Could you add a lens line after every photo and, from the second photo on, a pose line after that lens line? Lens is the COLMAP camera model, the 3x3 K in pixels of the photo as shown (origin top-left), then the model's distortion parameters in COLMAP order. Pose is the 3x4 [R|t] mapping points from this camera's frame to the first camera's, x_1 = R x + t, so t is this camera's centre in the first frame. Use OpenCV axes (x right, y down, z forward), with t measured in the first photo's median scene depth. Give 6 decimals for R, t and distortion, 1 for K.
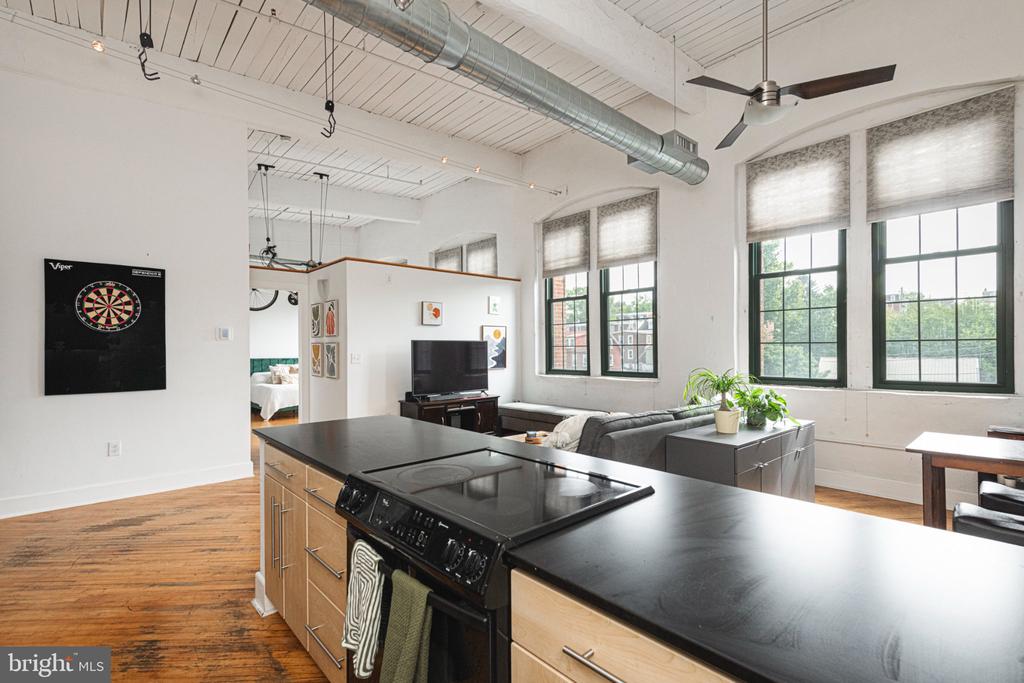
lens RADIAL K [[467.6, 0, 509.5], [0, 467.6, 347.2], [0, 0, 1]] dist [0.016464, -0.000609]
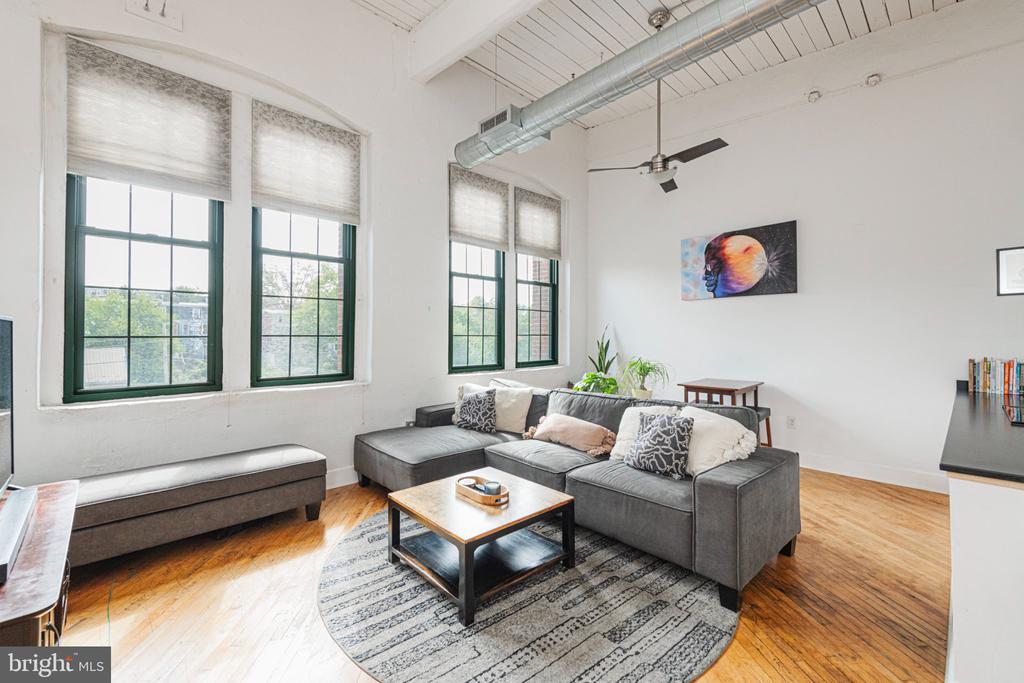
lens RADIAL K [[427.3, 0, 502.8], [0, 427.3, 330.5], [0, 0, 1]] dist [0.018772, -0.008405]
pose [[-0.011703, 0.020049, 0.999730, -0.476166], [-0.002573, 0.999795, -0.020081, -0.000522], [-0.999928, -0.002807, -0.011649, 0.954295]]
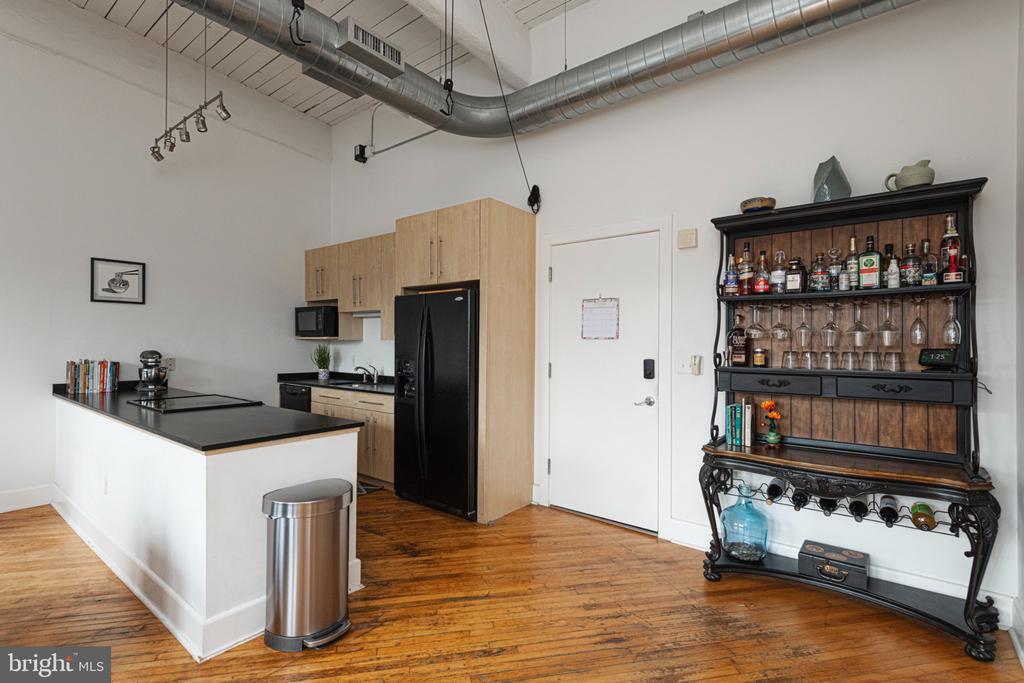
lens RADIAL K [[478.9, 0, 514.3], [0, 478.9, 342.3], [0, 0, 1]] dist [0.010379, -0.000300]
pose [[-0.985418, -0.001347, -0.170148, -0.360107], [-0.001239, 0.999999, -0.000744, -0.002254], [0.170148, -0.000523, -0.985418, 1.096688]]
